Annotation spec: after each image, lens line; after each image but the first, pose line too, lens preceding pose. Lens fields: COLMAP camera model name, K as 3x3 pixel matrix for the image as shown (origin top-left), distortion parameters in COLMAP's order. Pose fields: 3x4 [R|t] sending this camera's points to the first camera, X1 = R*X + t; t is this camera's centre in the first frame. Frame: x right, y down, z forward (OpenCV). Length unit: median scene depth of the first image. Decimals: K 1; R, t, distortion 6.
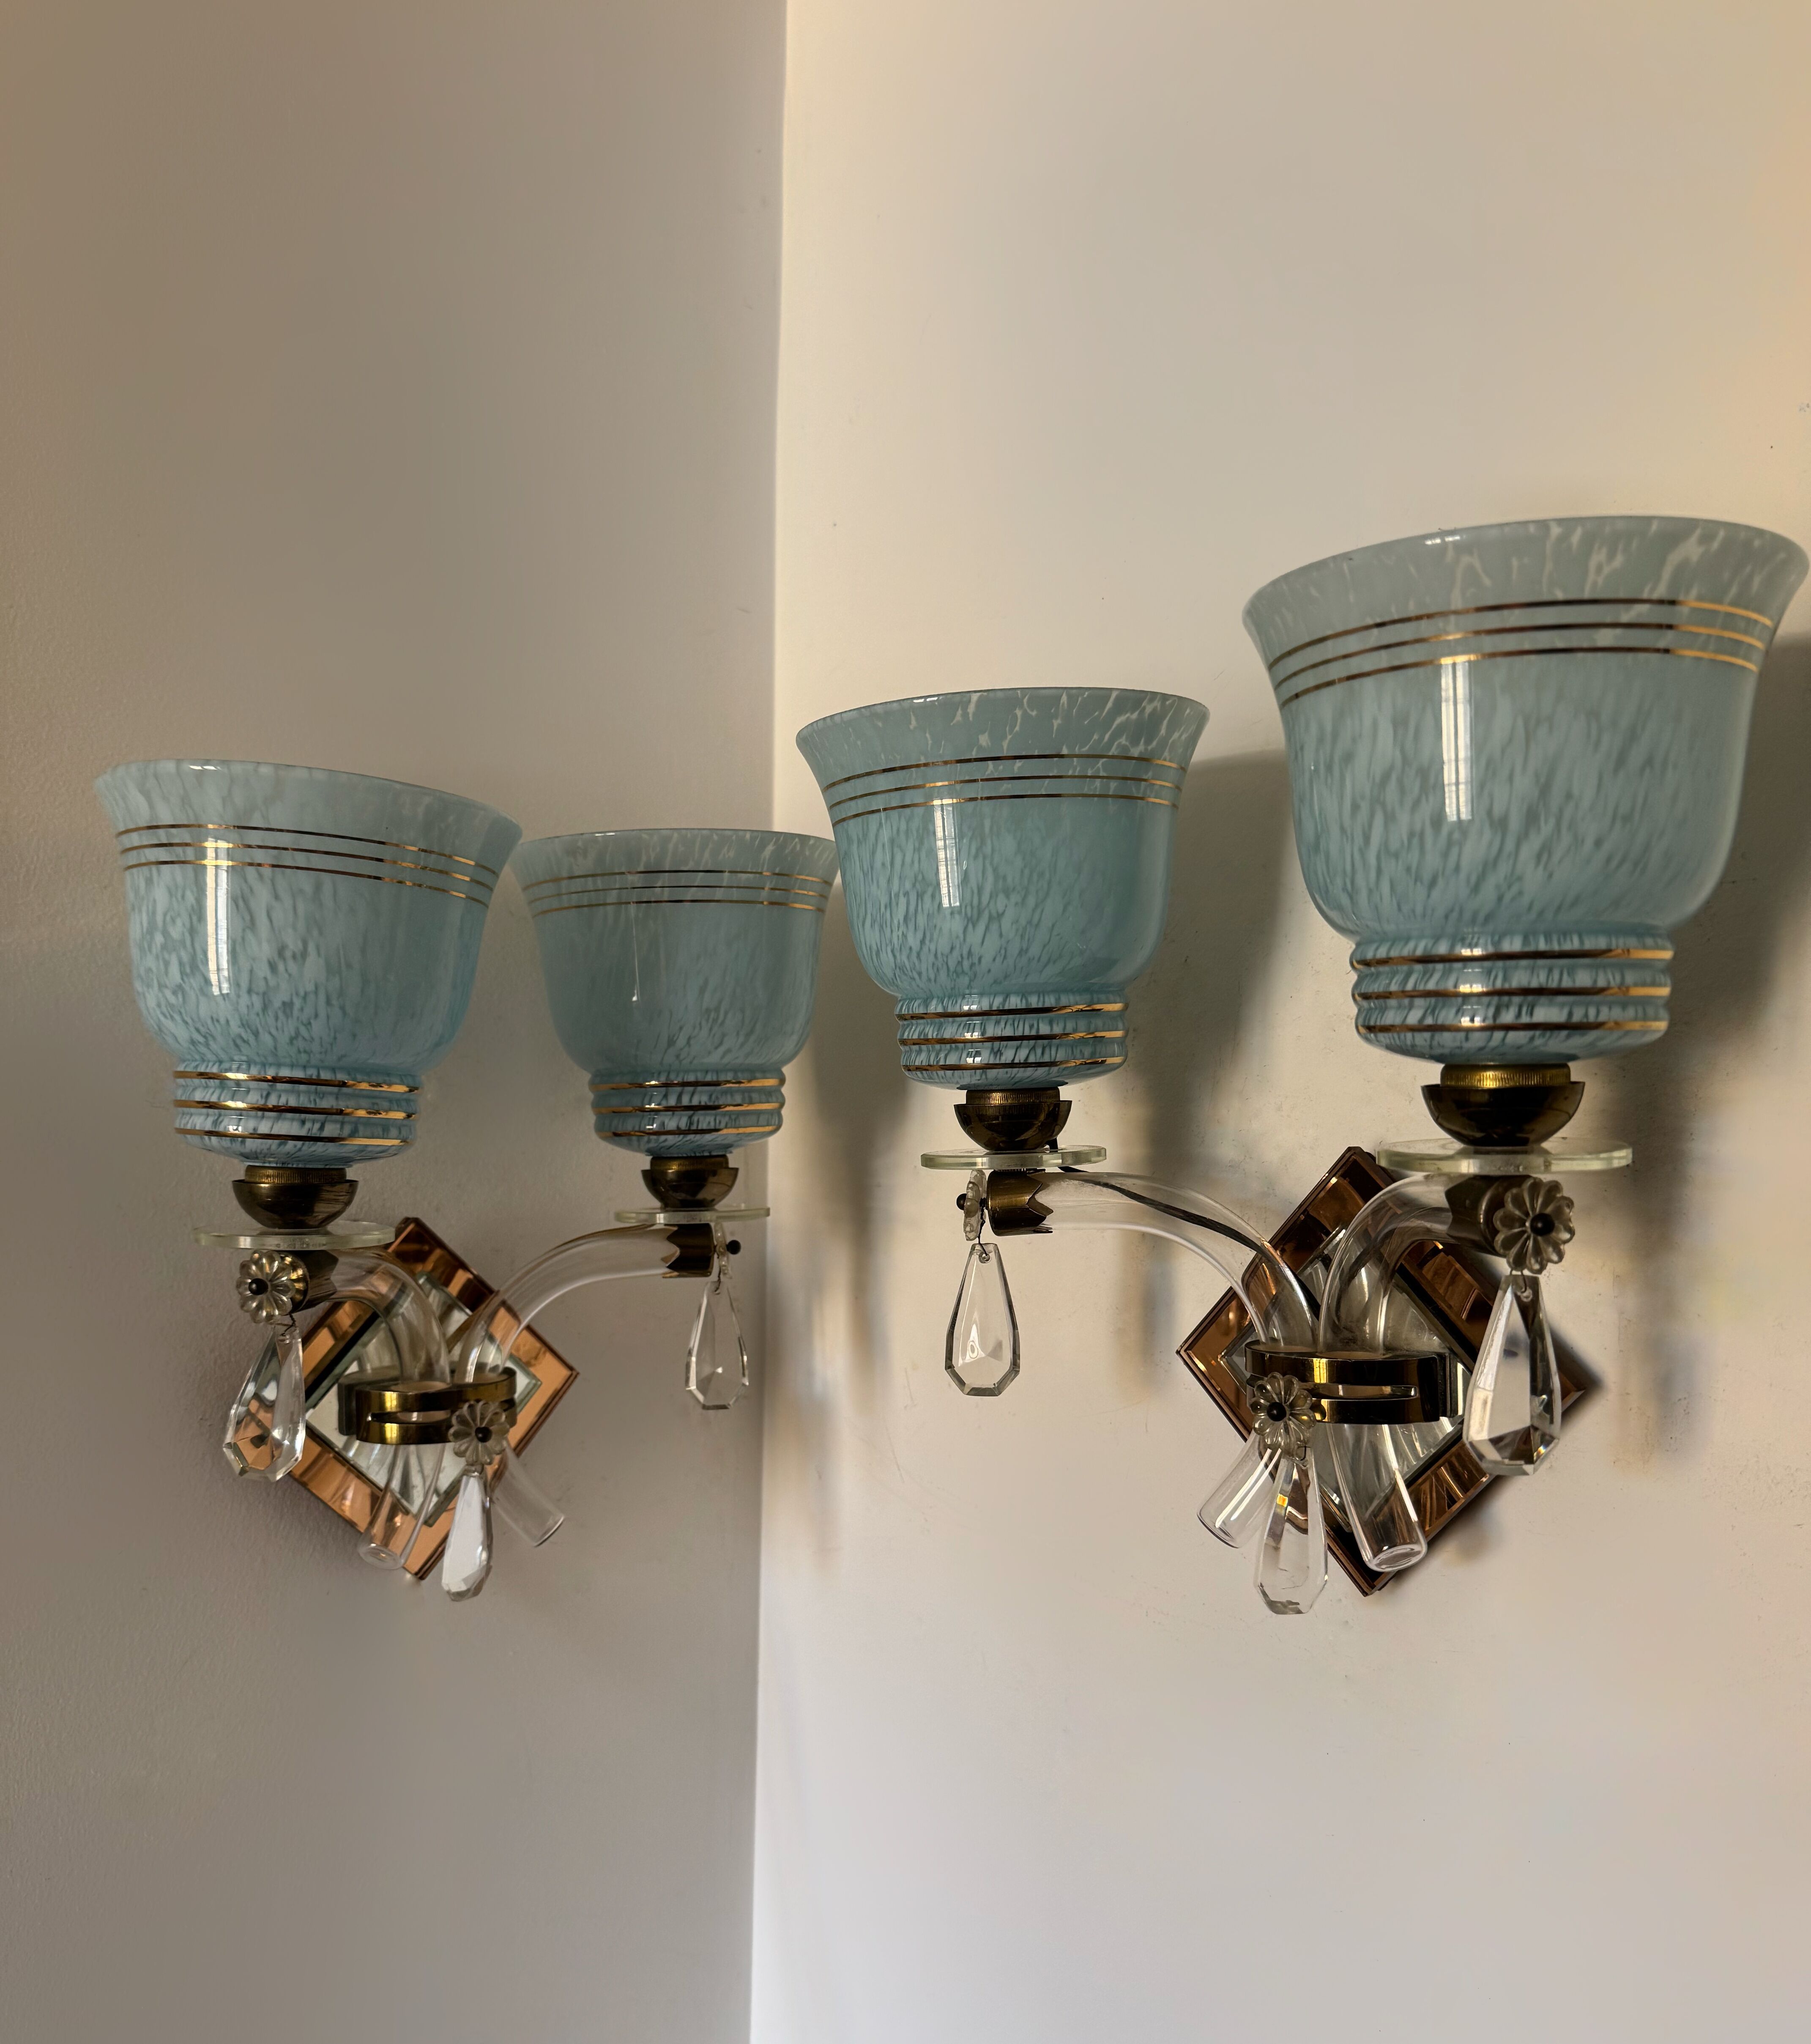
lens RADIAL K [[1710.9, 0, 886.9], [0, 1710.9, 1148.3], [0, 0, 1]] dist [0.108012, -0.292992]
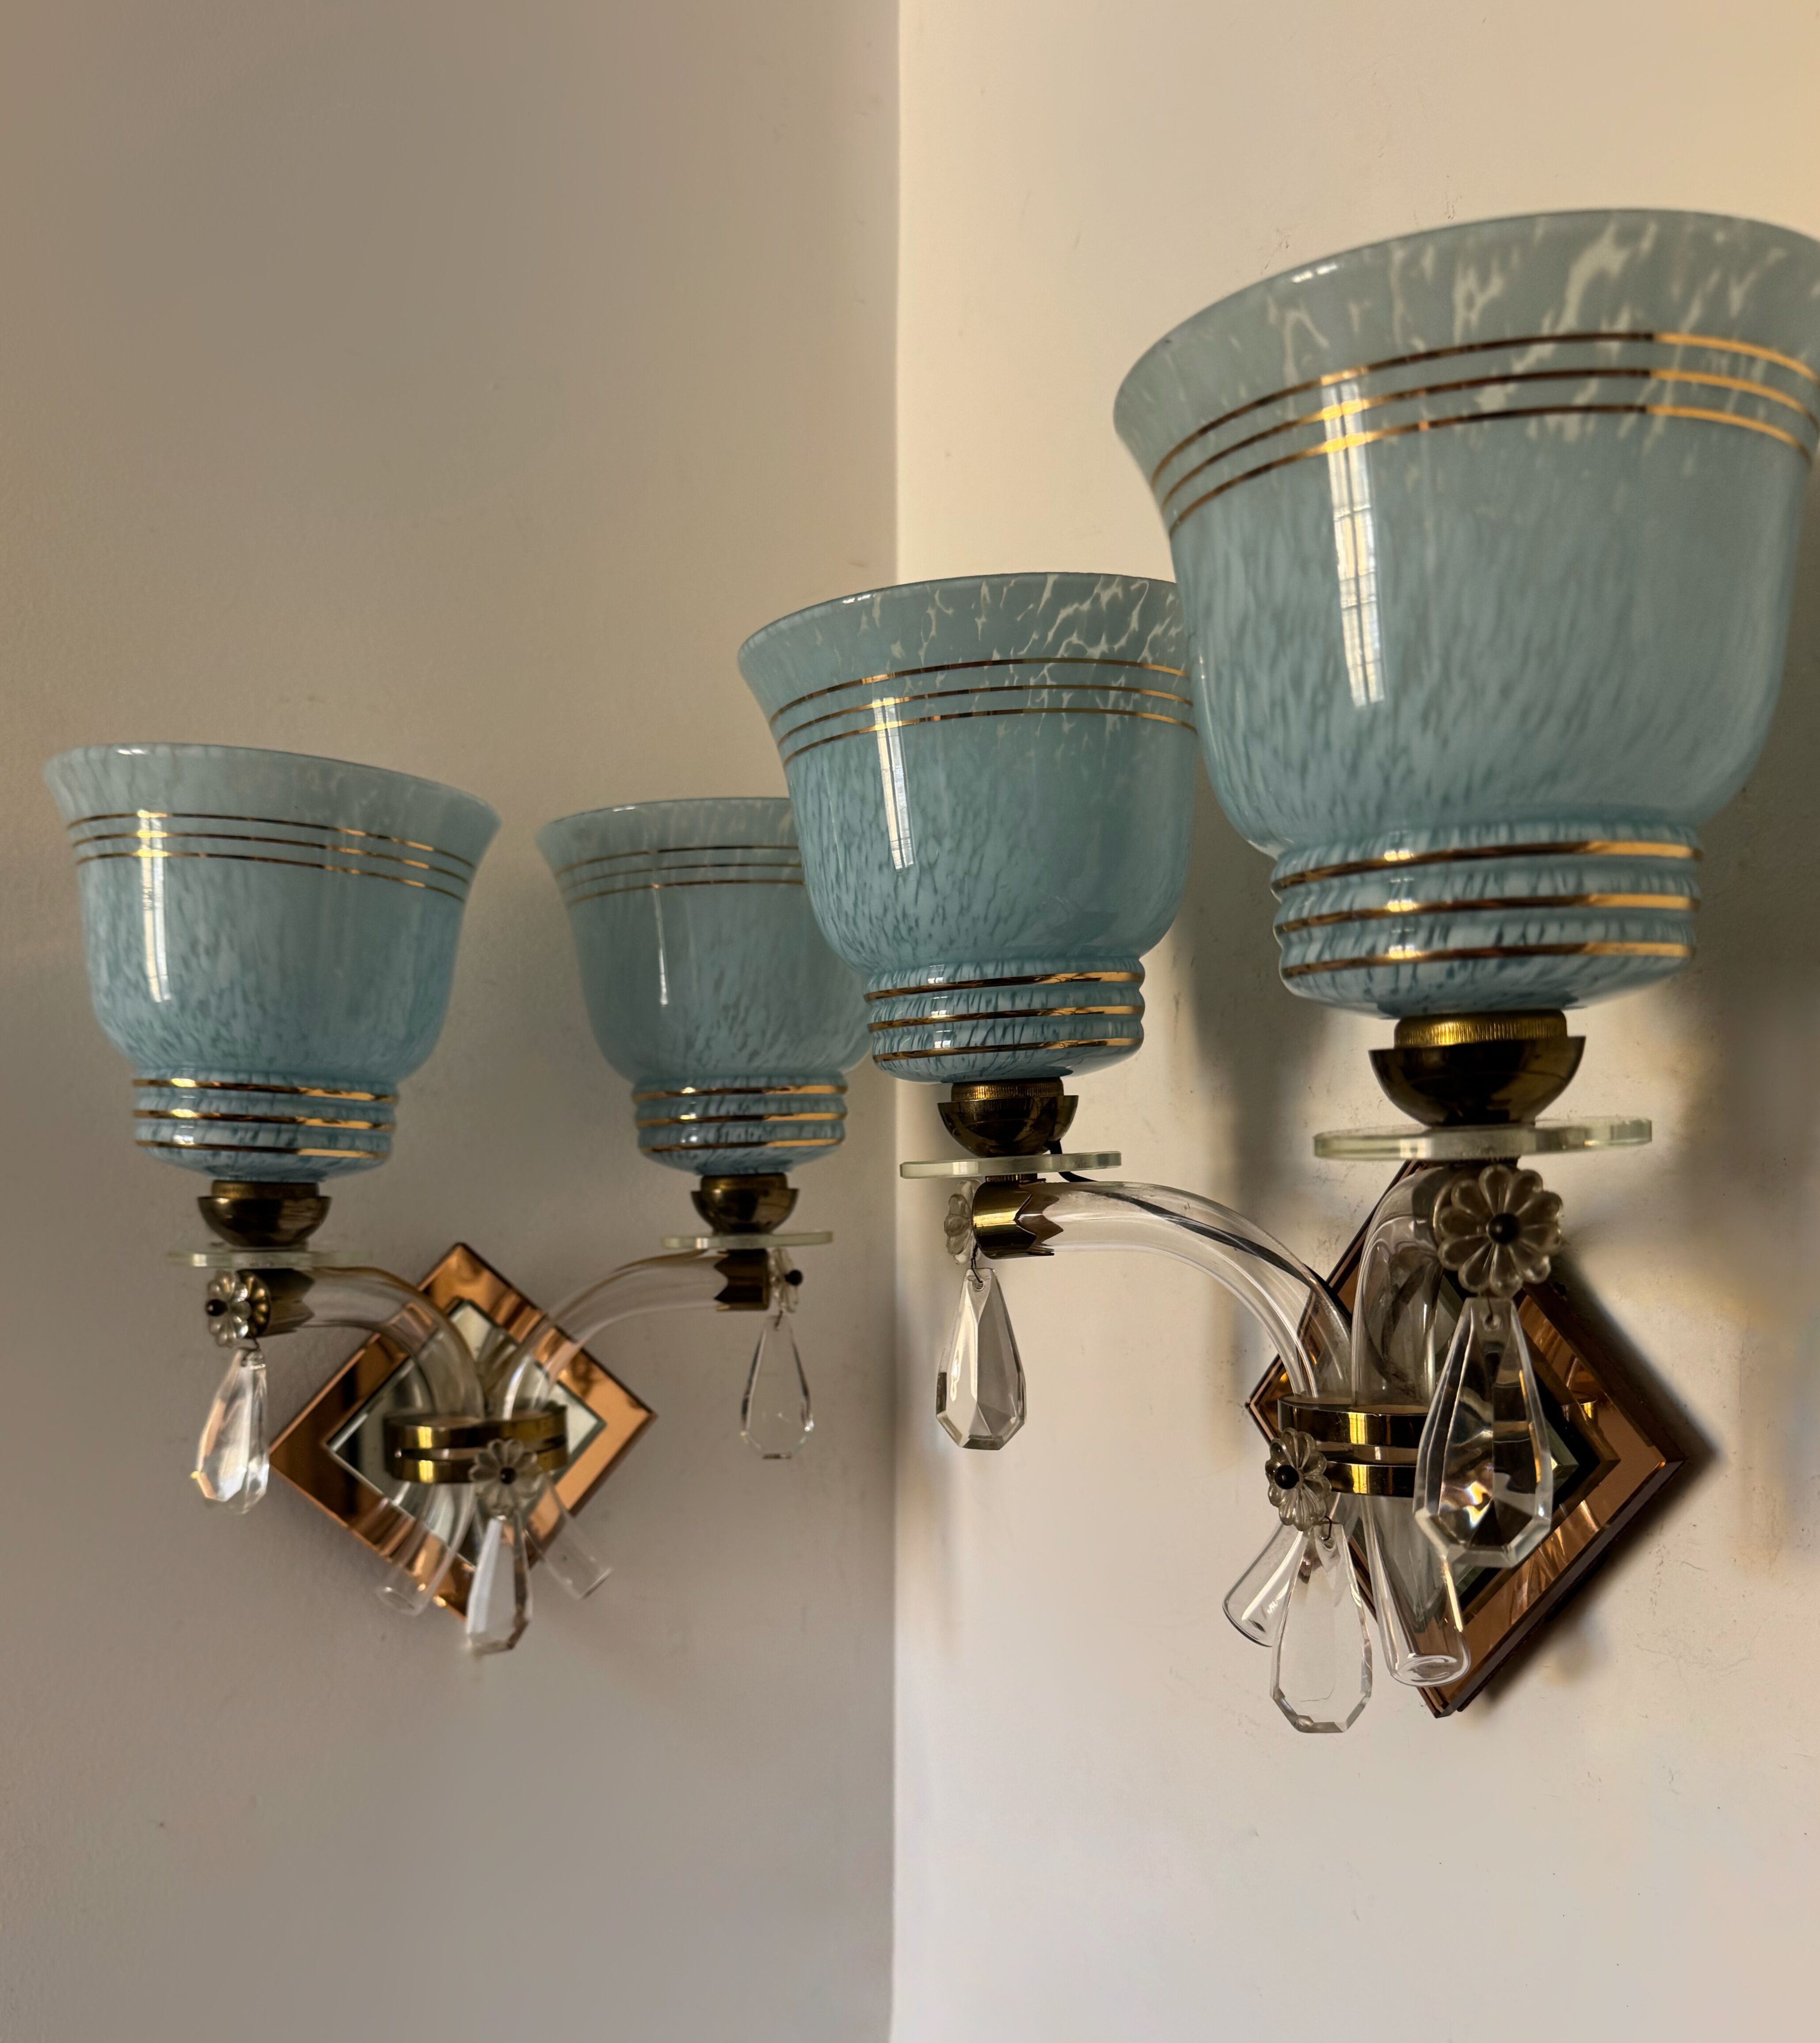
lens RADIAL K [[1817.8, 0, 881.9], [0, 1817.8, 1229.8], [0, 0, 1]] dist [0.115613, -0.251202]
pose [[0.962248, 0.000335, -0.272176, 0.277957], [0.003165, 0.999918, 0.012419, 0.028310], [0.272157, -0.012812, 0.962167, 0.141213]]
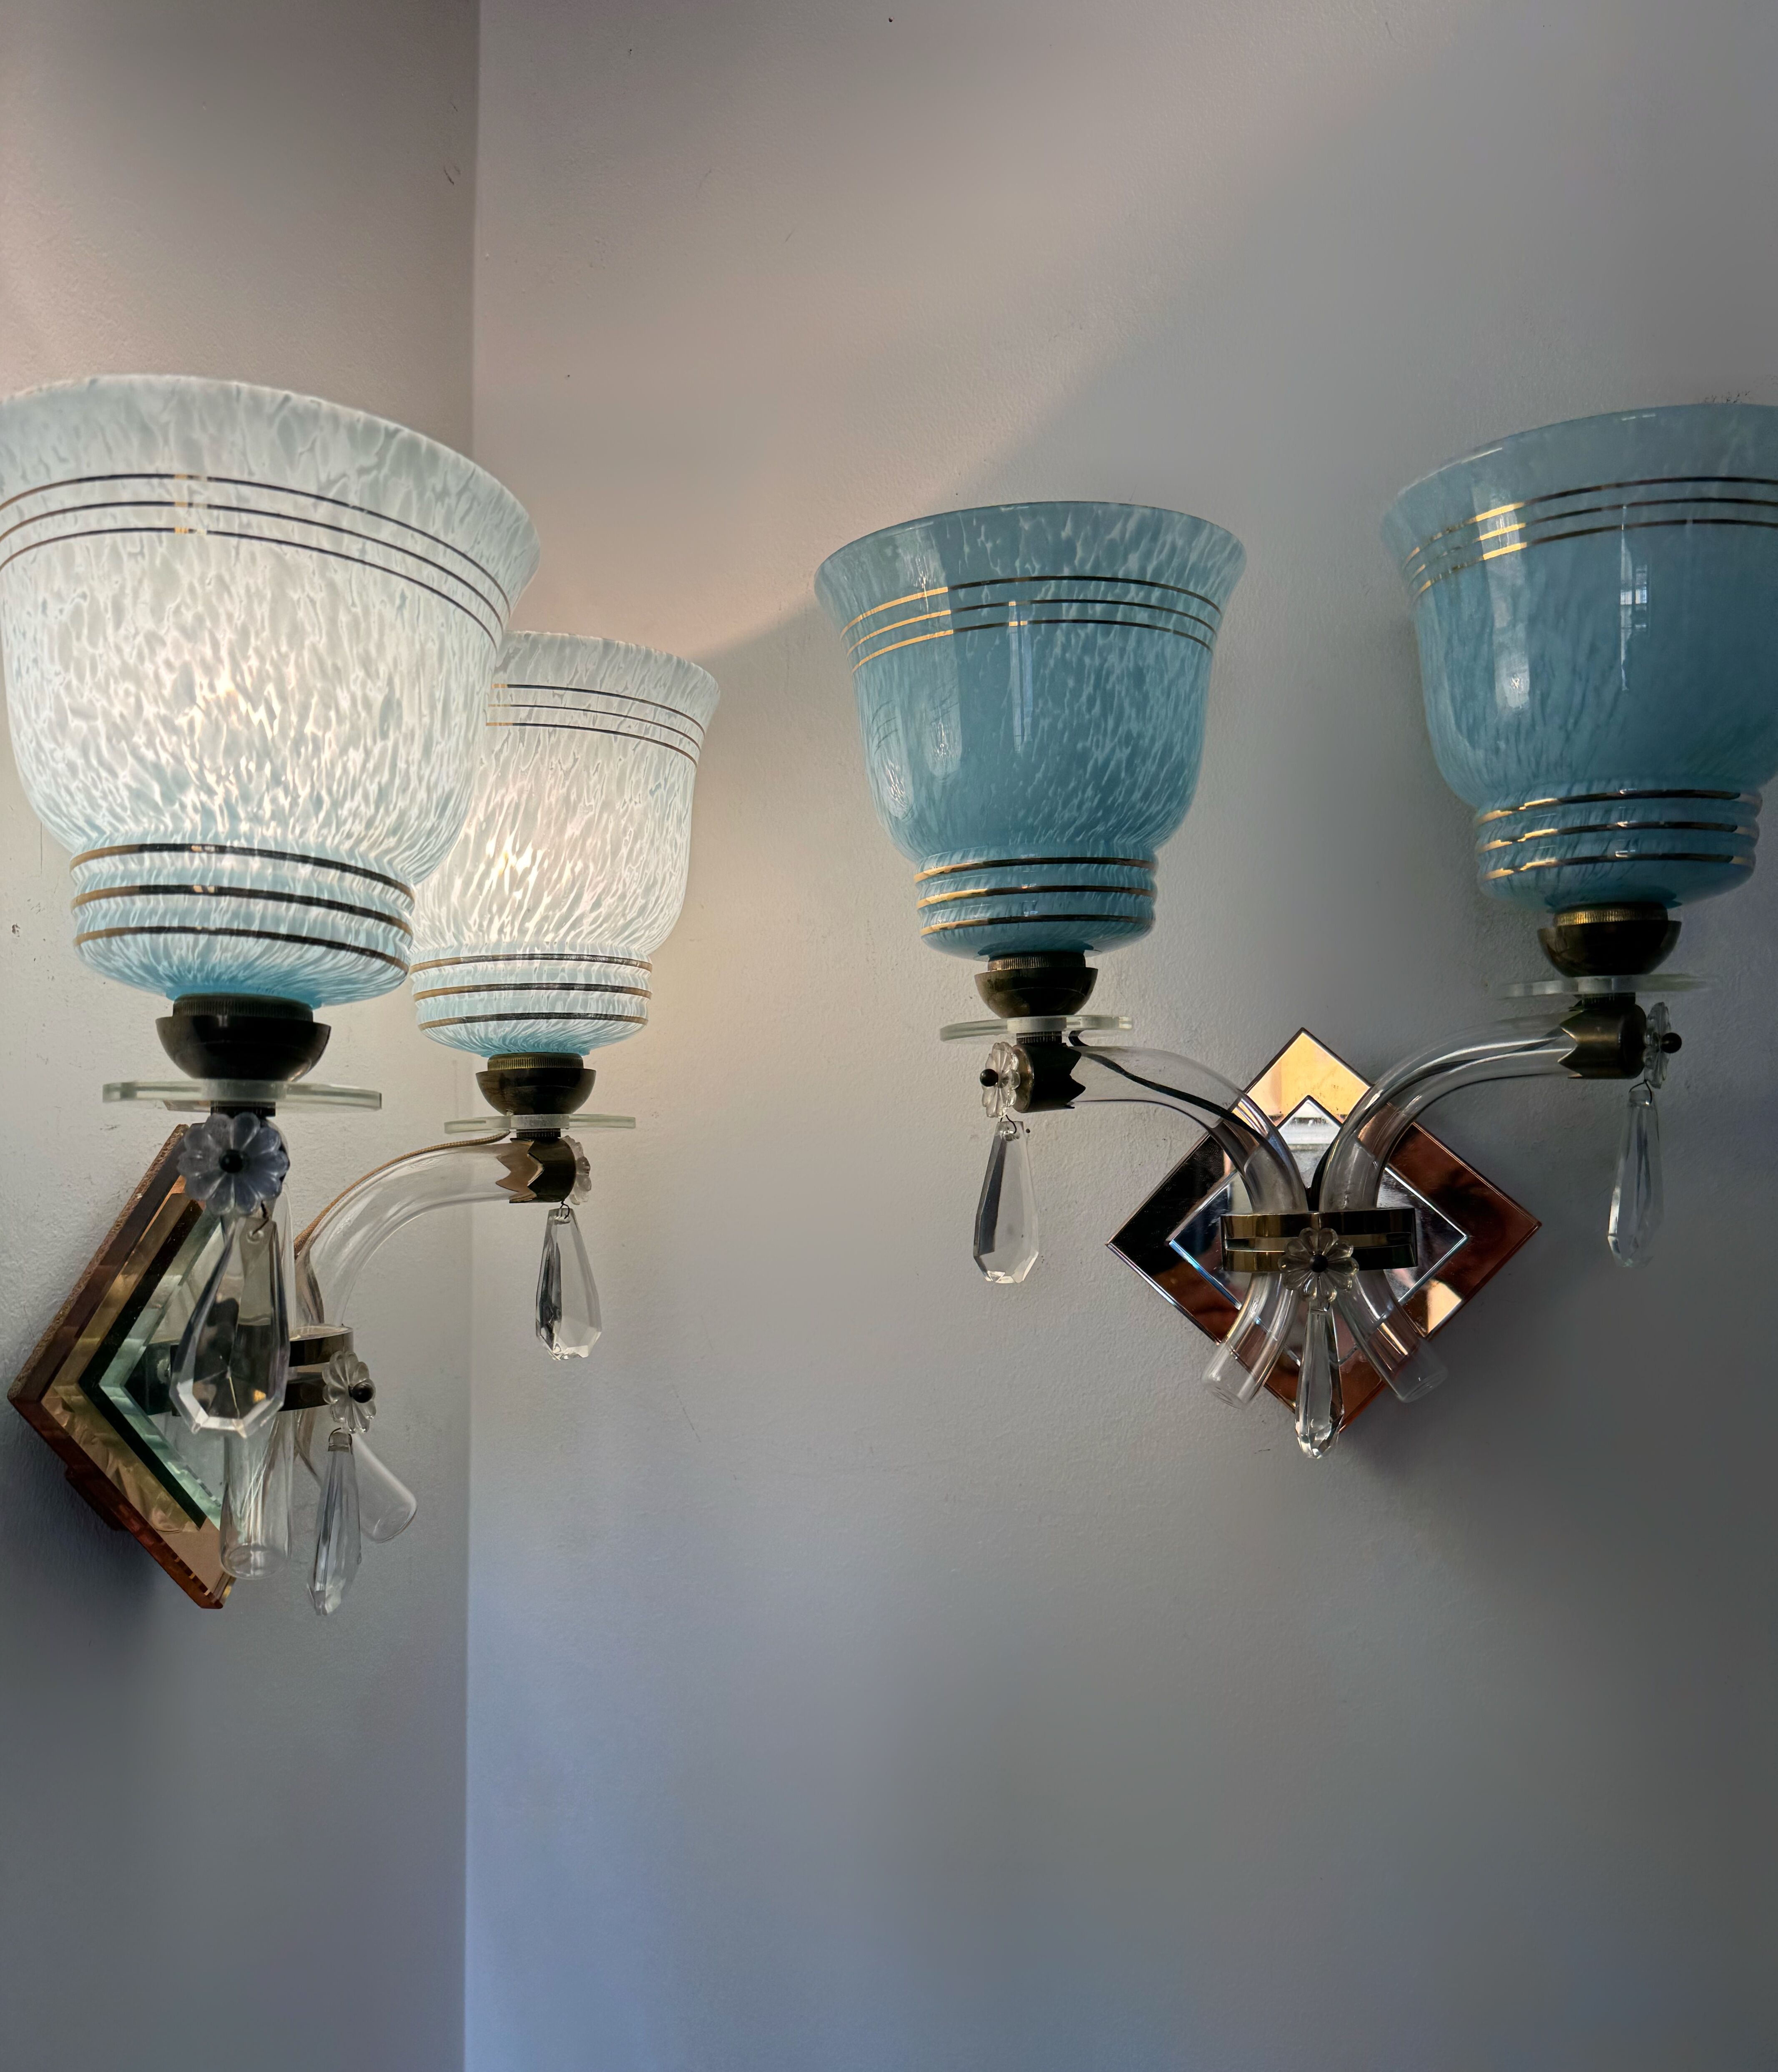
lens RADIAL K [[1704.5, 0, 897.7], [0, 1704.5, 1210.5], [0, 0, 1]] dist [0.103096, -0.208799]
pose [[0.833985, -0.017218, 0.551518, -0.563307], [0.031322, 0.999379, -0.016164, 0.129226], [-0.550897, 0.030755, 0.834006, 0.273670]]
